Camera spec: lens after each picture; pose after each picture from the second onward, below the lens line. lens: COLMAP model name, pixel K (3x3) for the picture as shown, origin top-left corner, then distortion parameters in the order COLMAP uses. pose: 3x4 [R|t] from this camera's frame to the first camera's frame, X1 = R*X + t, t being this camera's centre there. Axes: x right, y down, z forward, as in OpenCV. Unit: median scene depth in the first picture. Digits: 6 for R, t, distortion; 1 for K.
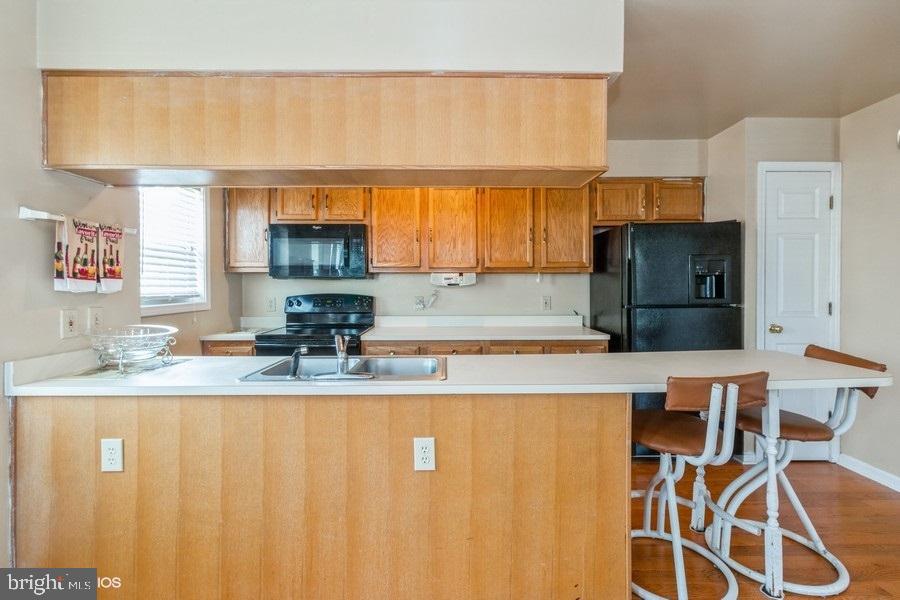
lens RADIAL K [[411.3, 0, 450.0], [0, 411.3, 300.0], [0, 0, 1]] dist [-0.000187, -0.000199]
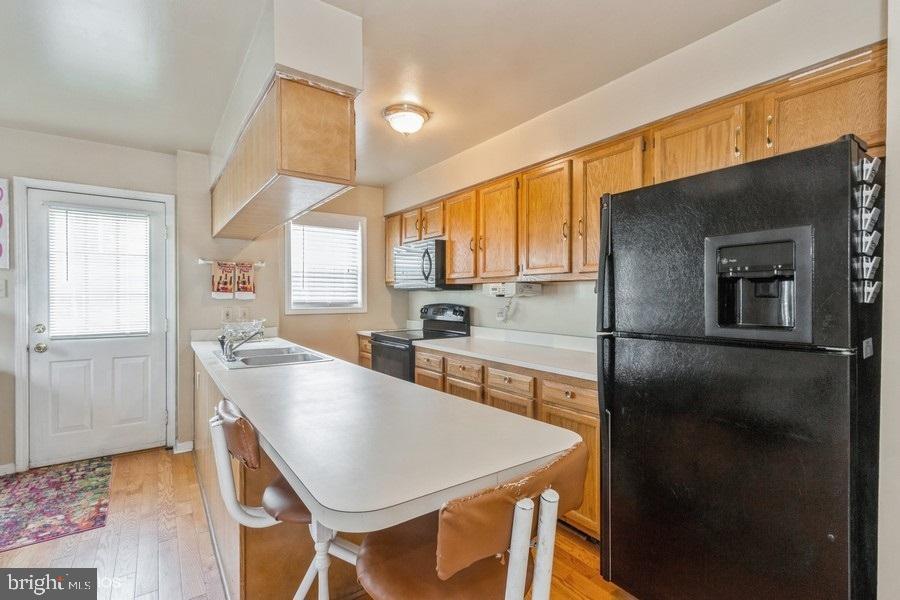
lens RADIAL K [[411.3, 0, 450.0], [0, 411.3, 300.0], [0, 0, 1]] dist [-0.000187, -0.000199]
pose [[0.565702, 0.011174, -0.824534, 0.856533], [-0.034271, 0.999363, -0.009970, -0.019159], [0.823897, 0.033898, 0.565725, 0.501261]]
